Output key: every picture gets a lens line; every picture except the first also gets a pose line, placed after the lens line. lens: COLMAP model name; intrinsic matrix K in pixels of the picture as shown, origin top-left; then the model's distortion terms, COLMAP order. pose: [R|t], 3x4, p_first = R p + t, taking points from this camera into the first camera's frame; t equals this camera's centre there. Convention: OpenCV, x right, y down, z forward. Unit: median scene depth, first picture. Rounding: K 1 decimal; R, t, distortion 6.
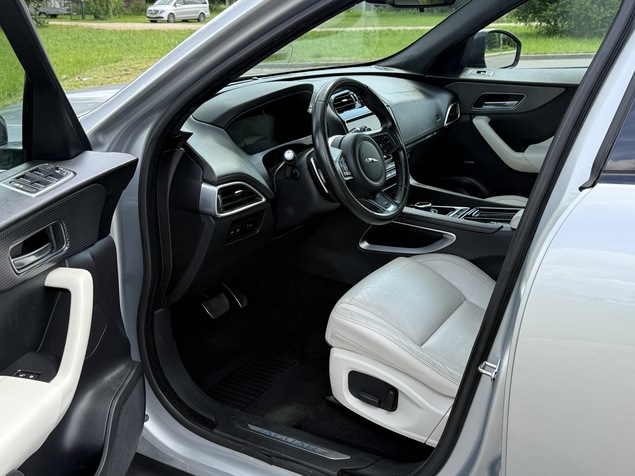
lens RADIAL K [[721.1, 0, 317.5], [0, 721.1, 238.0], [0, 0, 1]] dist [-0.000798, -0.000333]
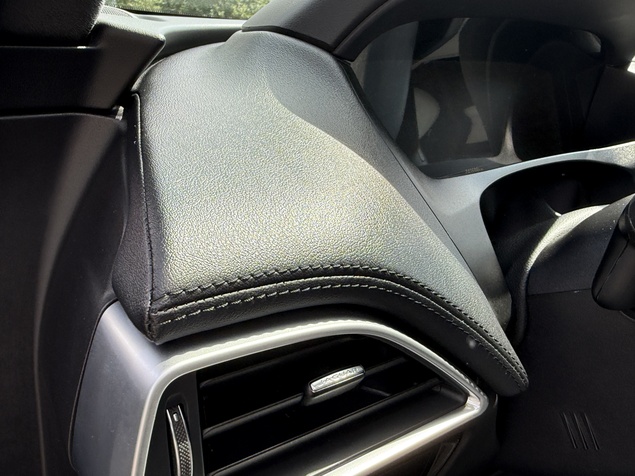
lens RADIAL K [[591.0, 0, 317.5], [0, 591.0, 238.0], [0, 0, 1]] dist [-0.000264, -0.000333]
pose [[0.955657, 0.109162, -0.273503, -0.075178], [-0.120445, 0.992411, -0.024755, -0.087015], [0.268726, 0.056599, 0.961552, 0.821508]]
